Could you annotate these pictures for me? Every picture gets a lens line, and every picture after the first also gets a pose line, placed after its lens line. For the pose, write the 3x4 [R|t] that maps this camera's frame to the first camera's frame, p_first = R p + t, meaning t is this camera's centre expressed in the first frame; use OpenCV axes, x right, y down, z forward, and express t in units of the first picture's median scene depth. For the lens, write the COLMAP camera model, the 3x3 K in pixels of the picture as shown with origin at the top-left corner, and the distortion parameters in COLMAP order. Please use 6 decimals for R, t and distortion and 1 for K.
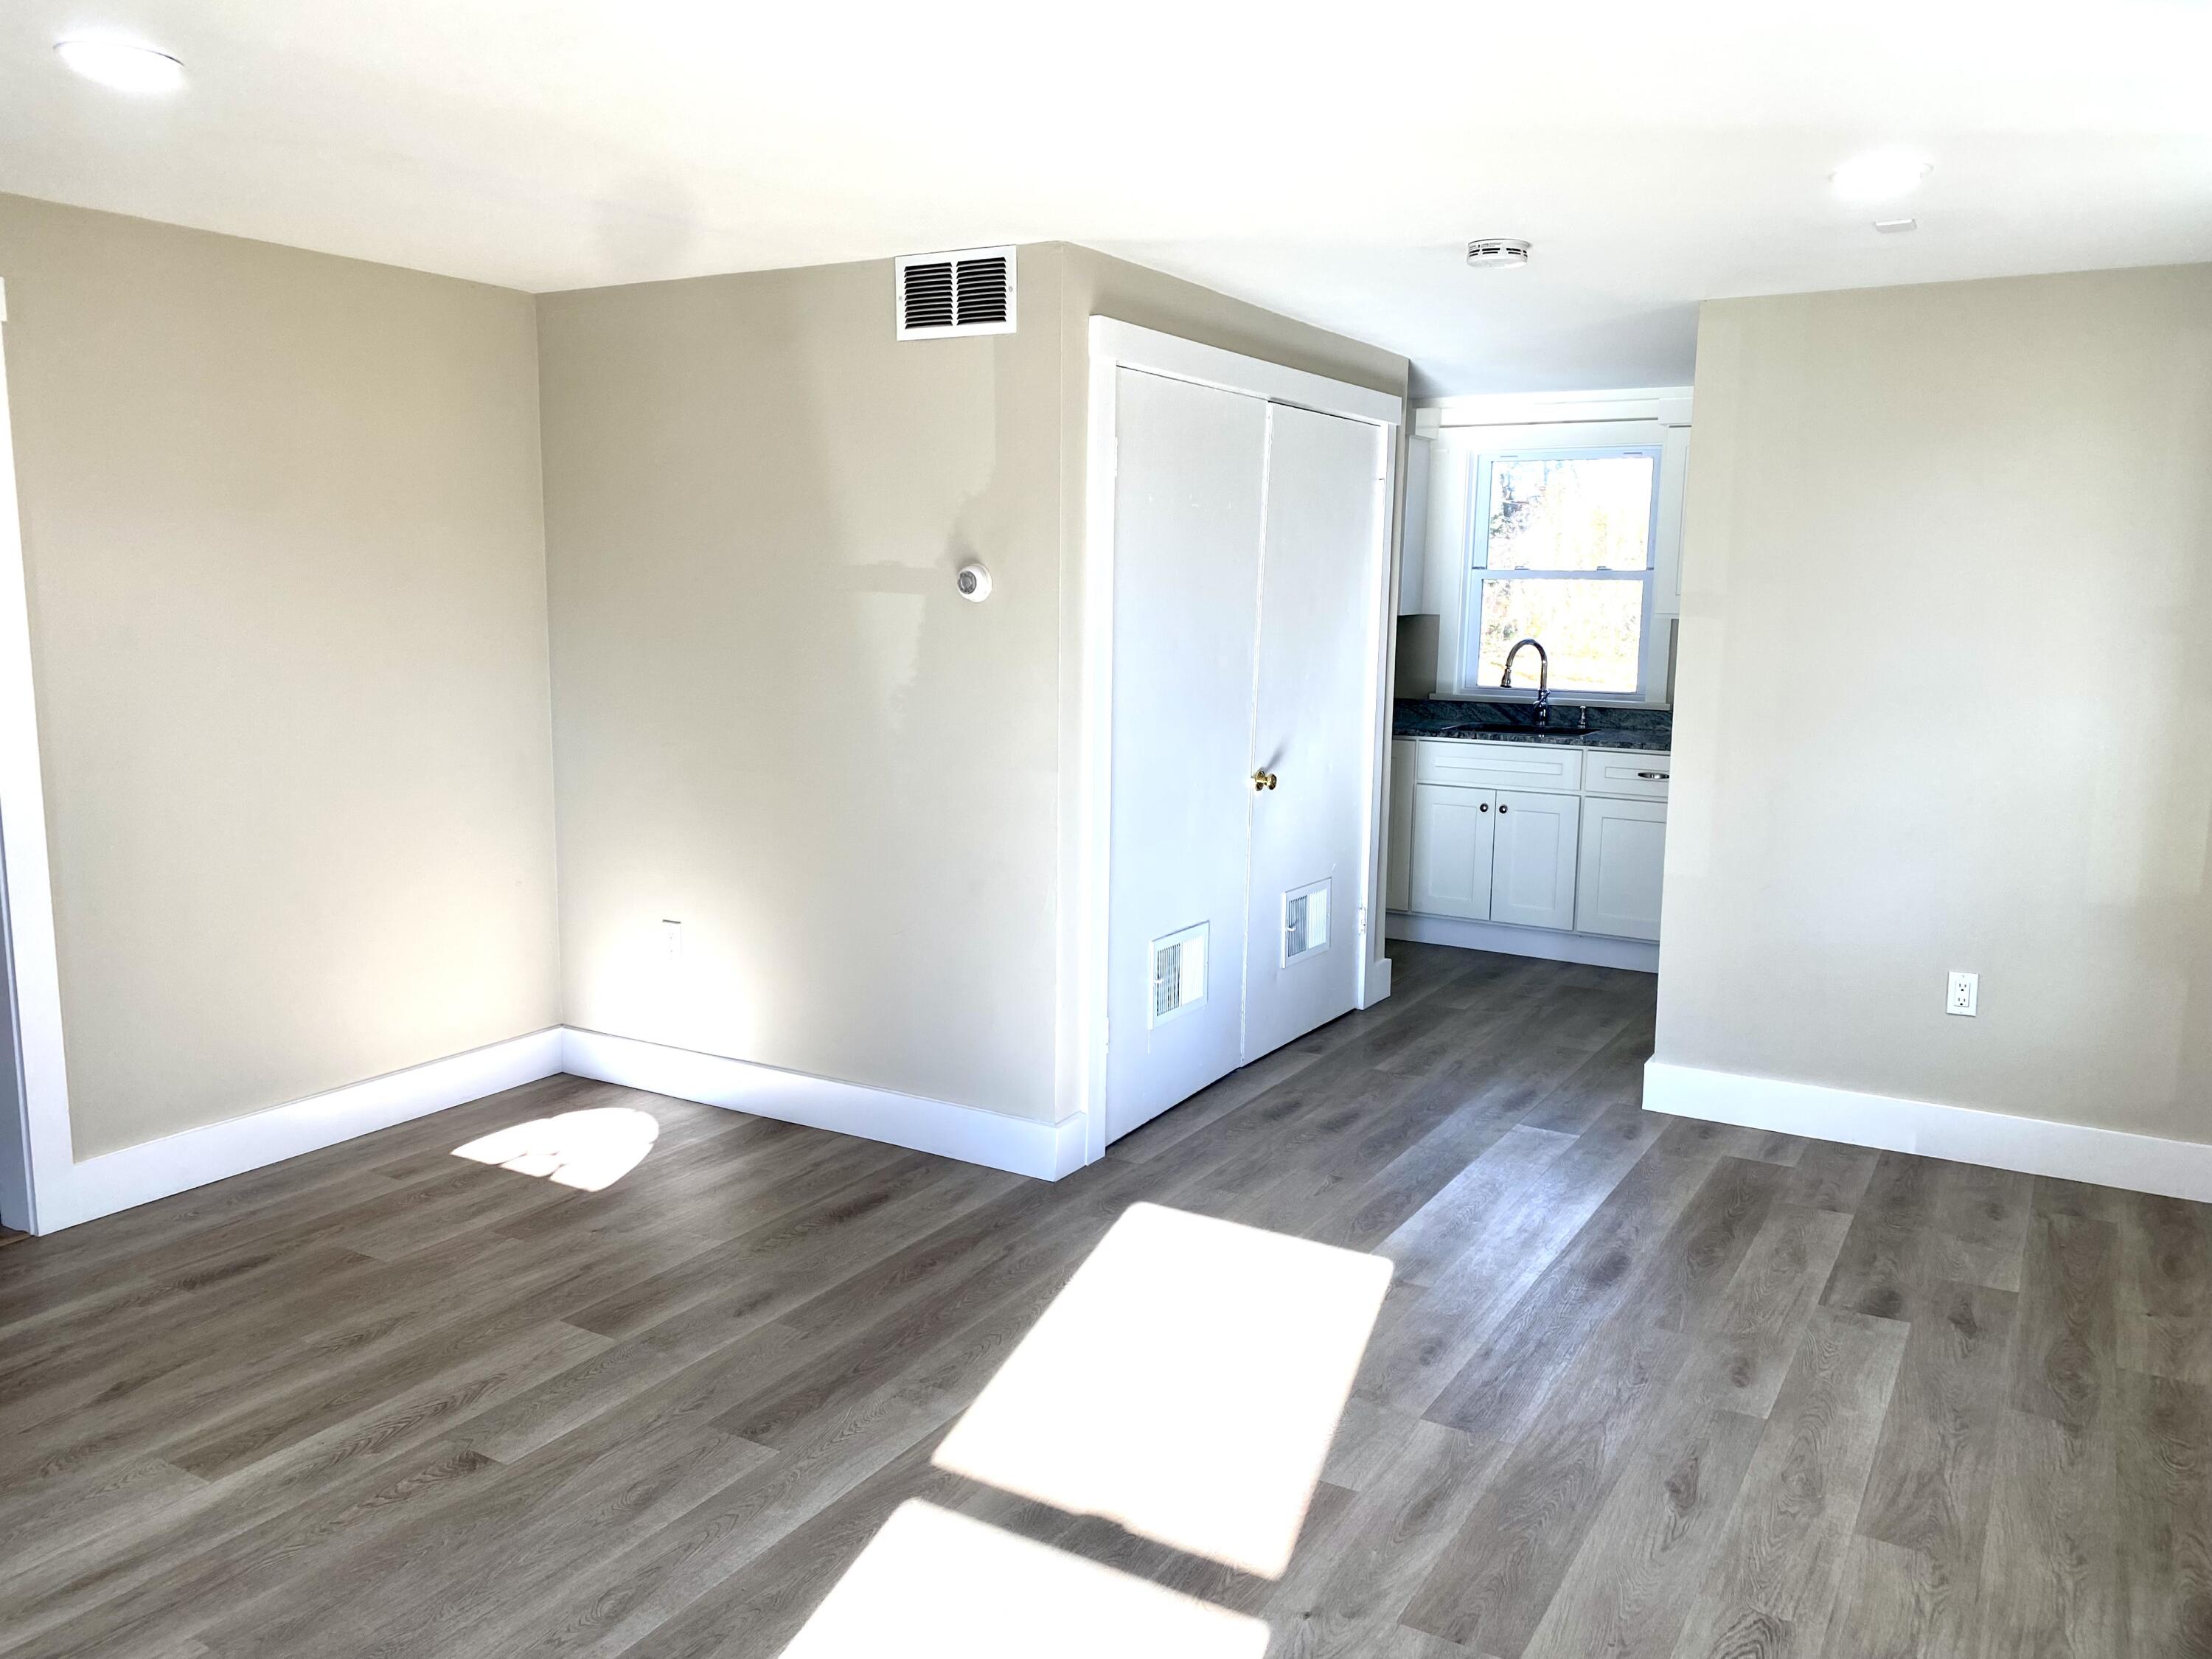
lens RADIAL K [[1692.9, 0, 1090.7], [0, 1692.9, 829.8], [0, 0, 1]] dist [0.039970, -0.044904]
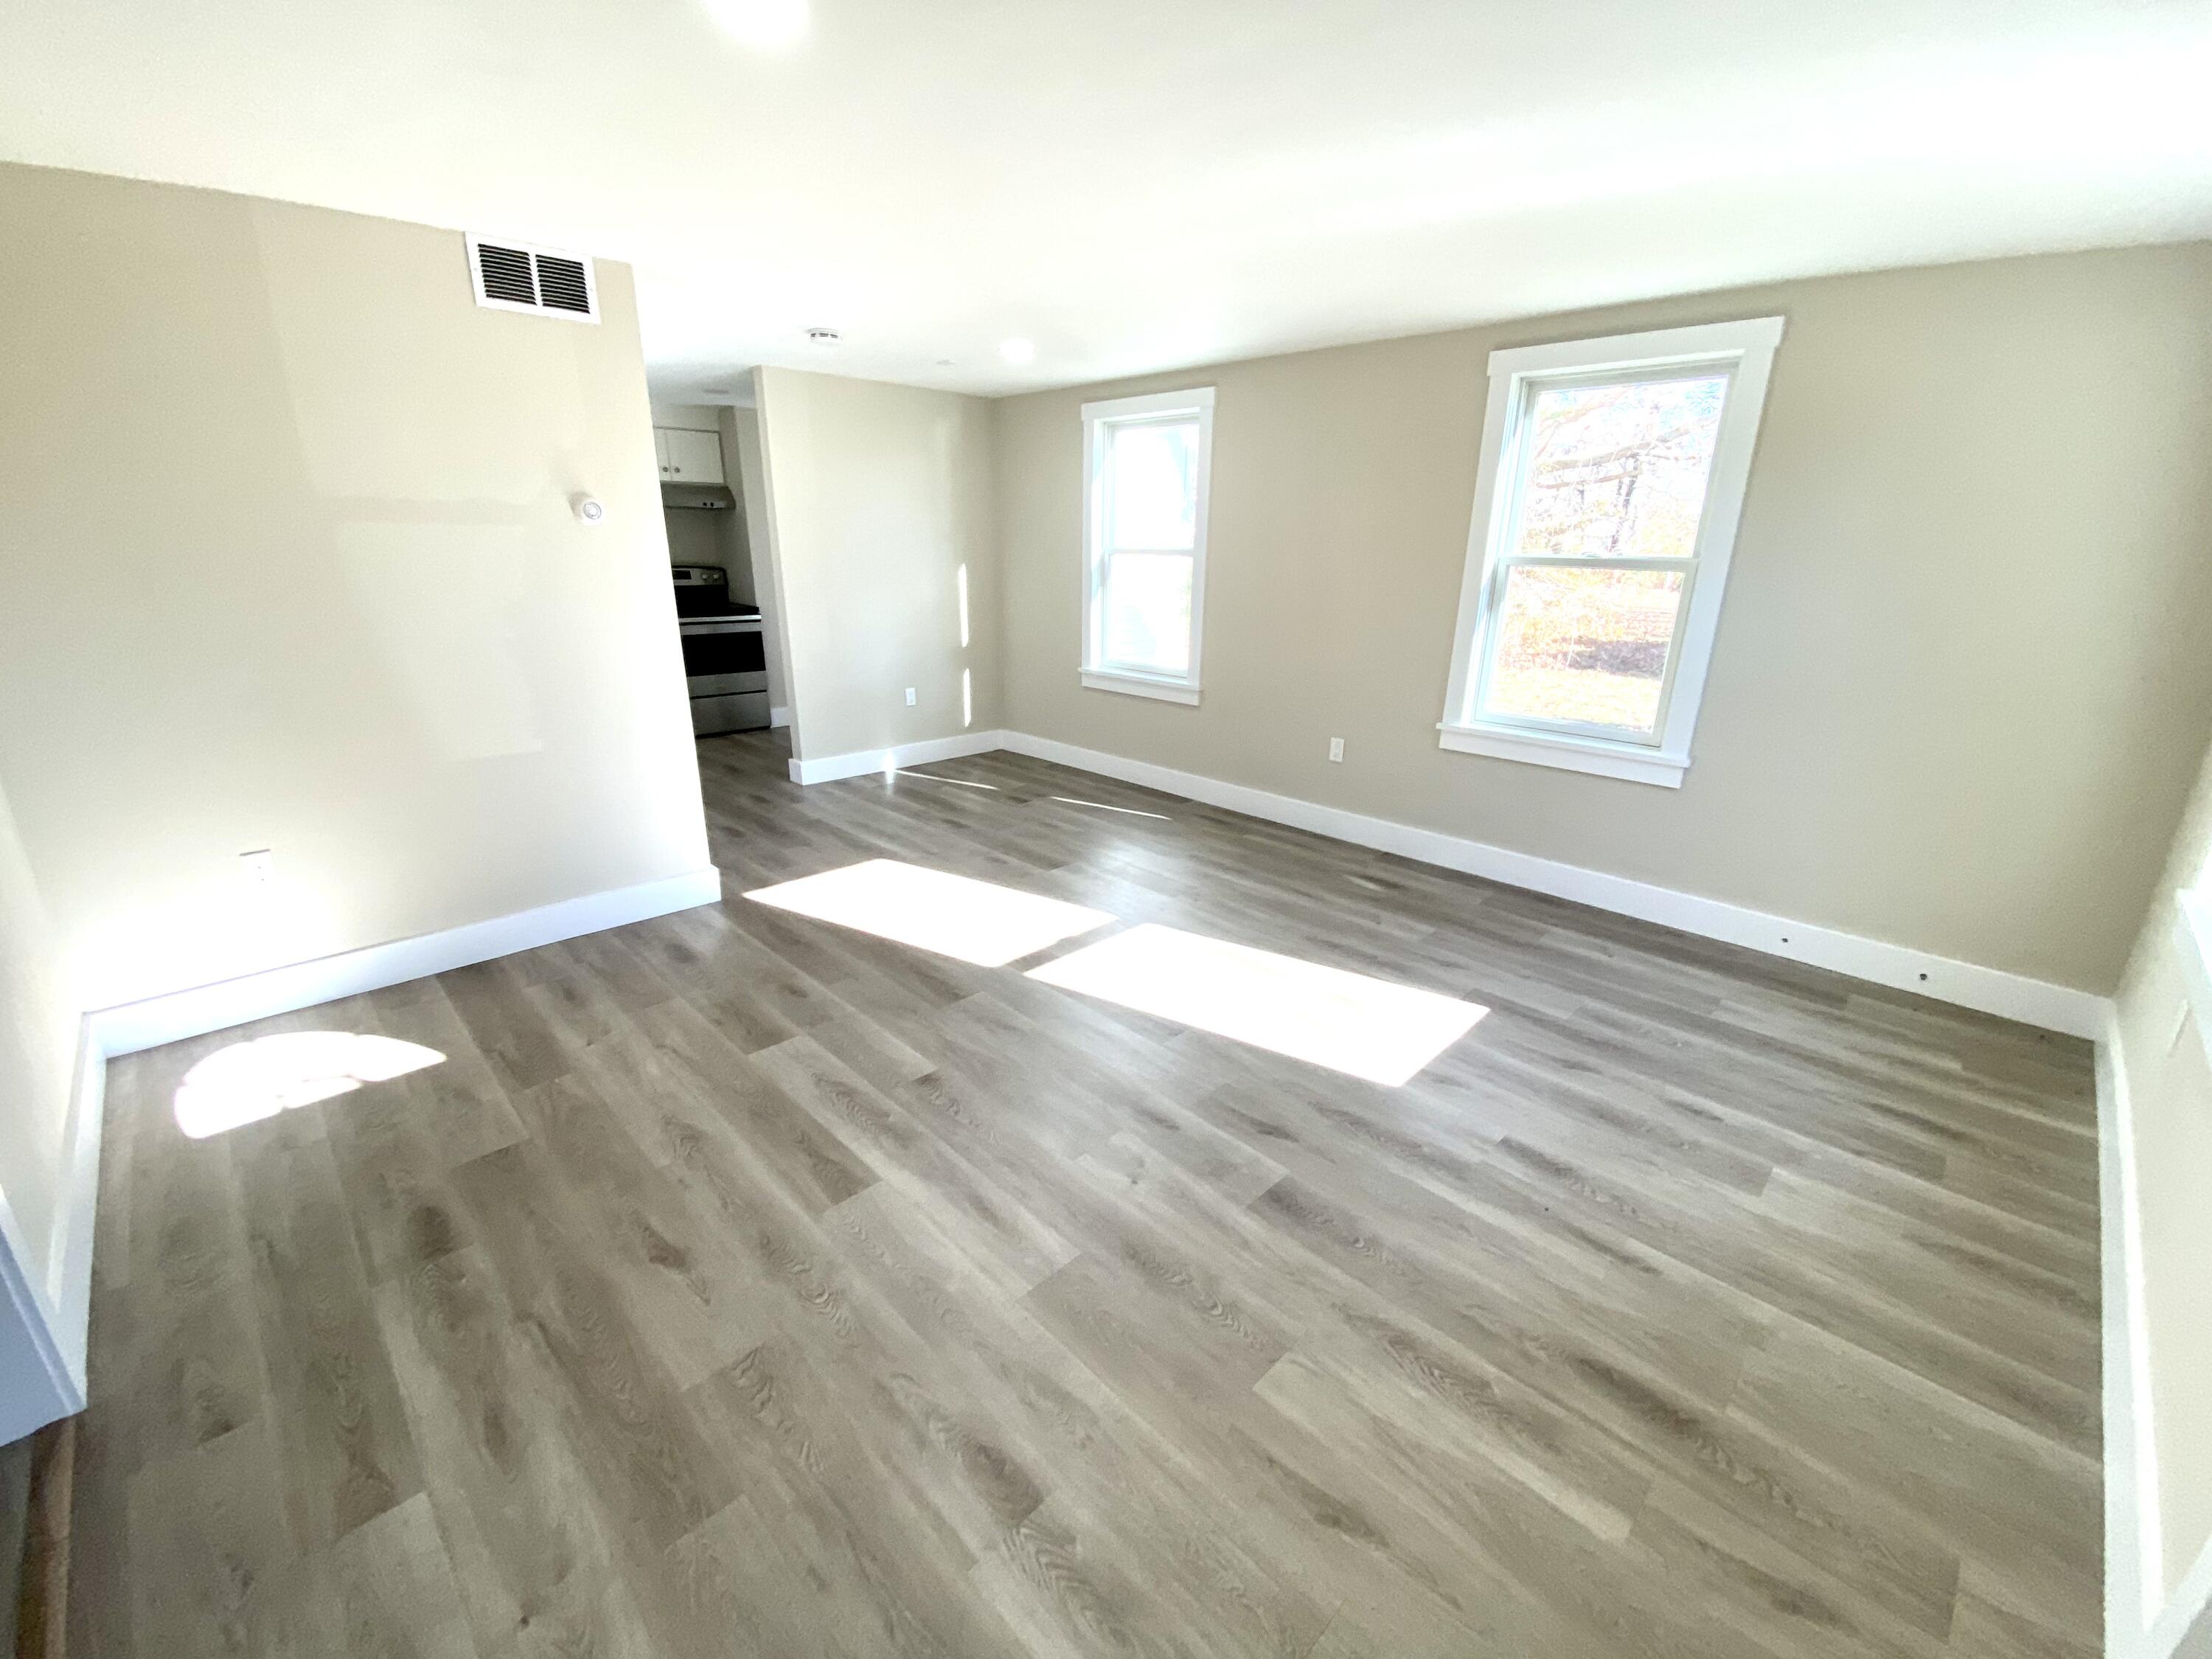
lens RADIAL K [[898.3, 0, 1113.2], [0, 898.3, 832.1], [0, 0, 1]] dist [0.014506, -0.015917]
pose [[0.244729, -0.309706, 0.918798, -0.773718], [0.132913, 0.949384, 0.284614, -0.055866], [-0.960438, 0.052466, 0.273506, 0.435554]]
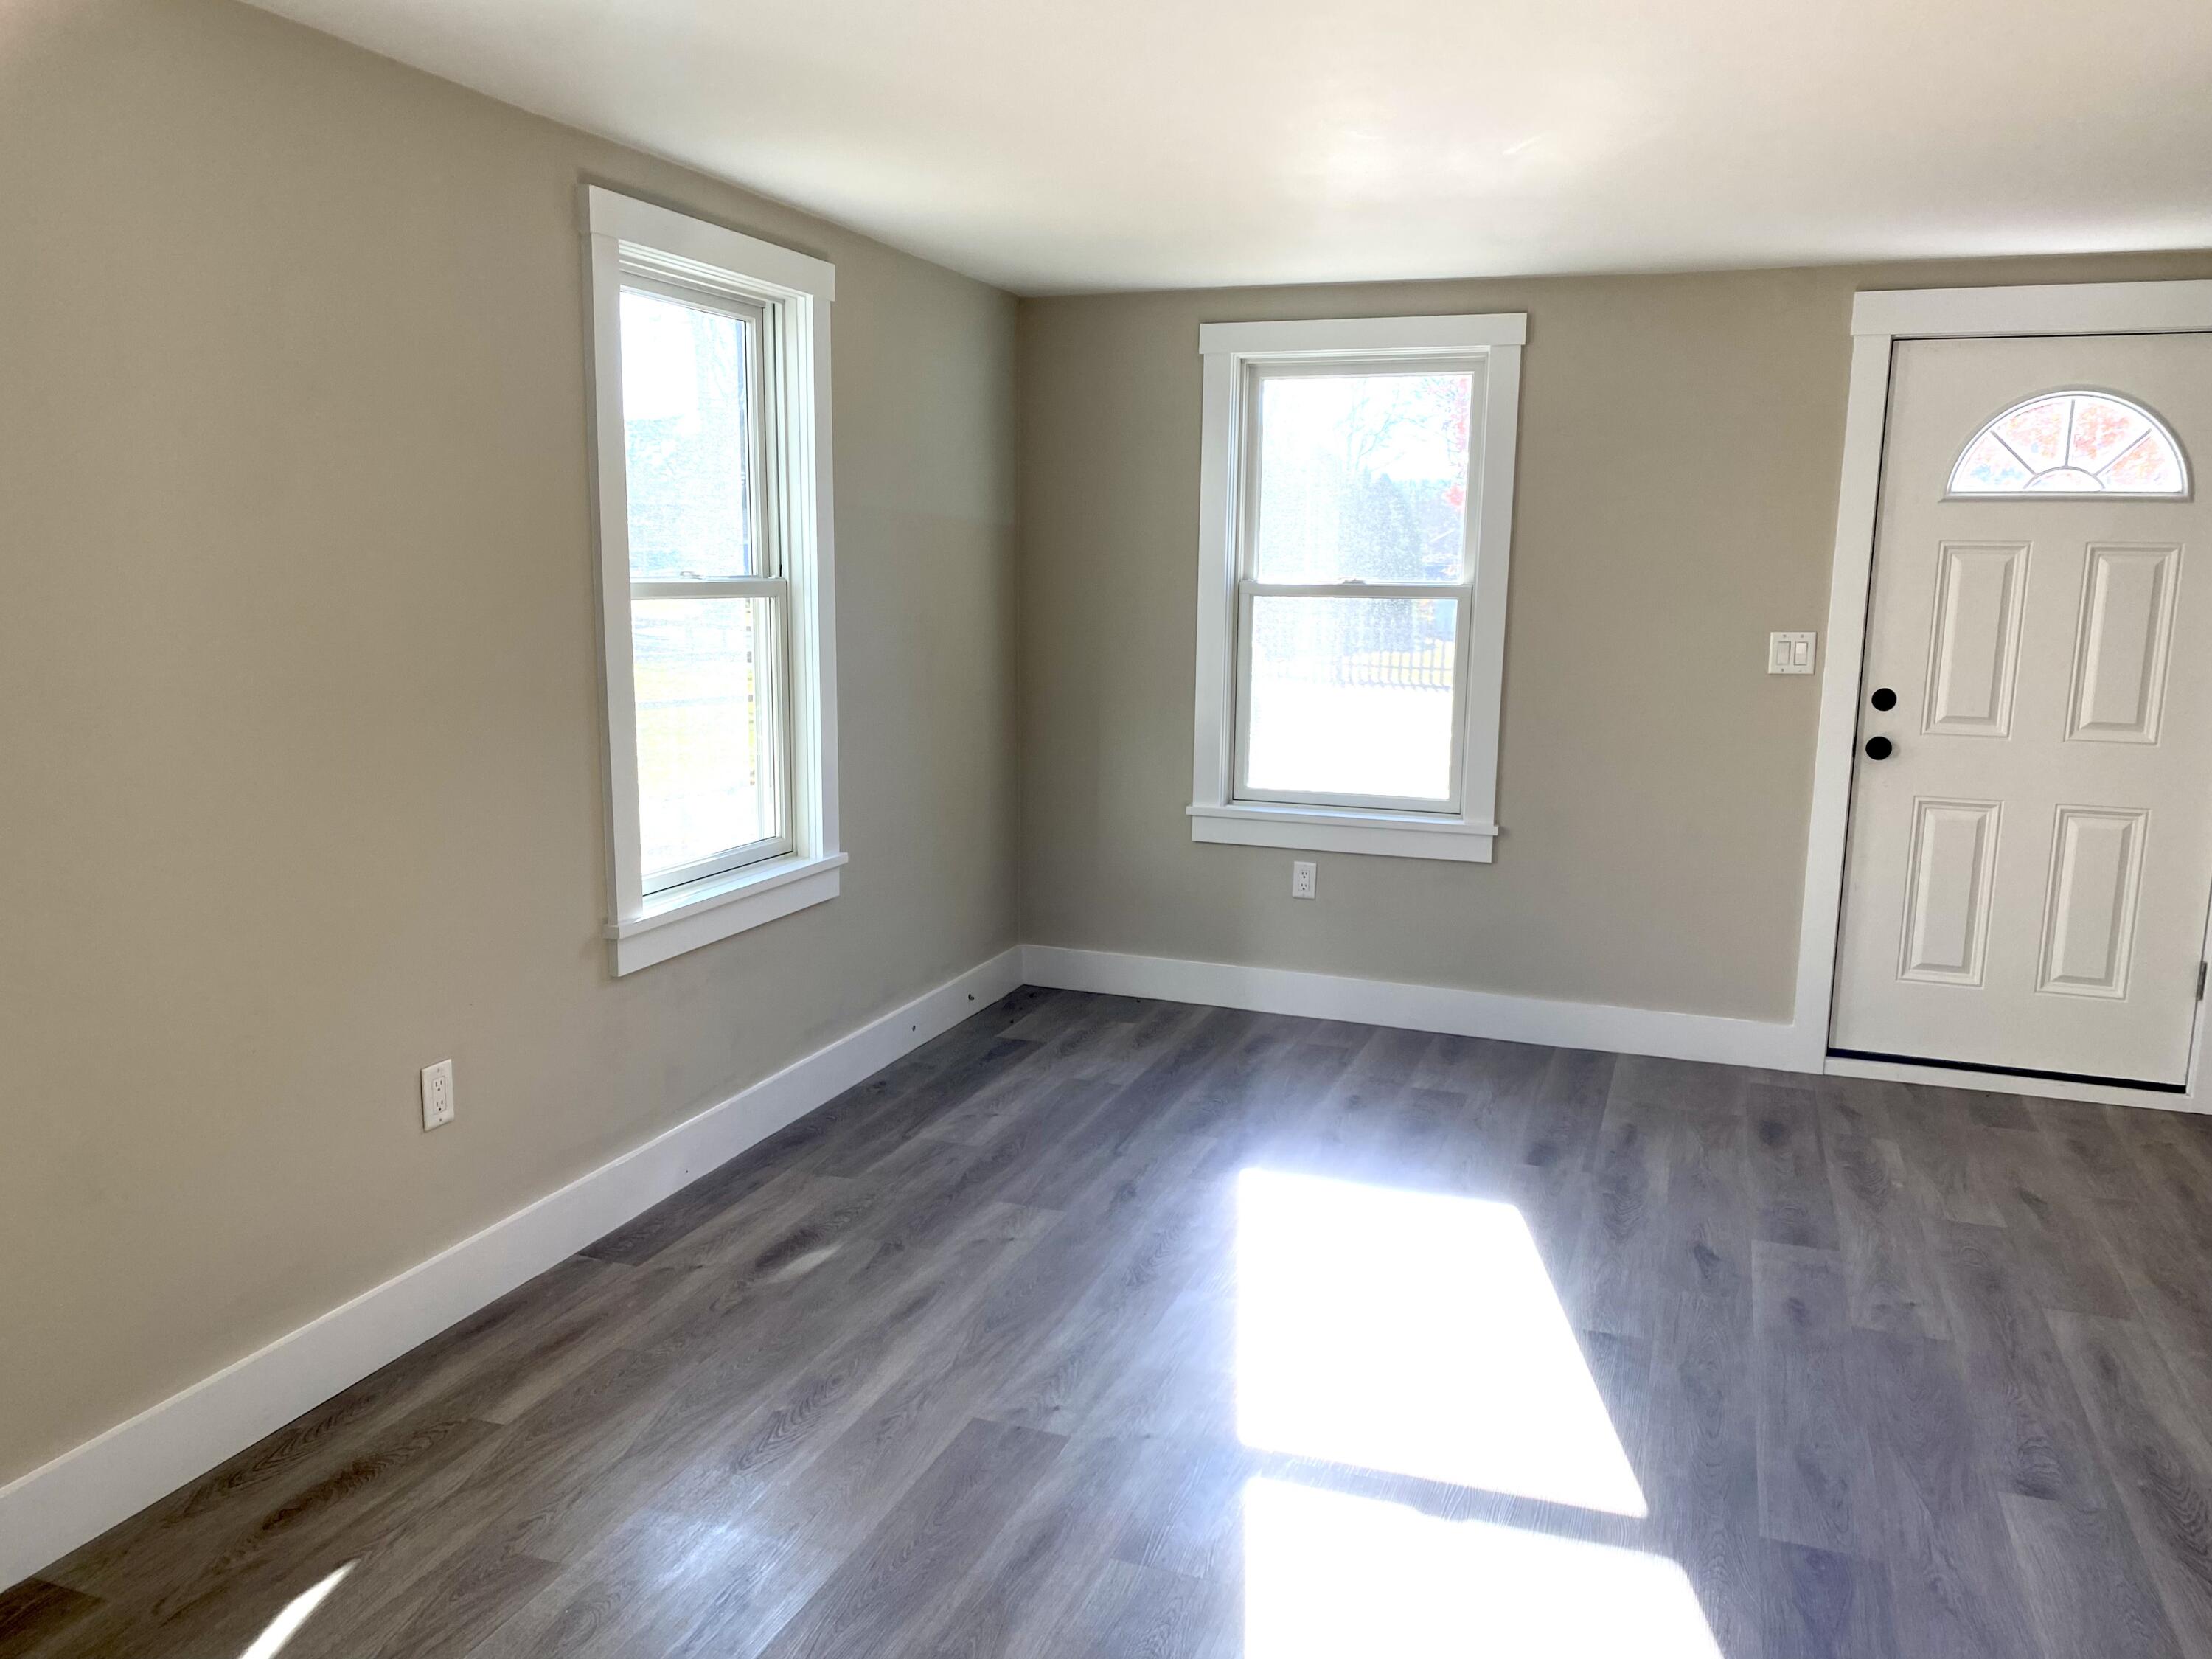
lens RADIAL K [[1692.9, 0, 1100.0], [0, 1692.9, 815.5], [0, 0, 1]] dist [0.039970, -0.044904]
pose [[-0.982315, 0.000702, -0.187233, 0.241246], [-0.055464, 0.954020, 0.294566, -0.176182], [0.178831, 0.299741, -0.937110, 1.258495]]
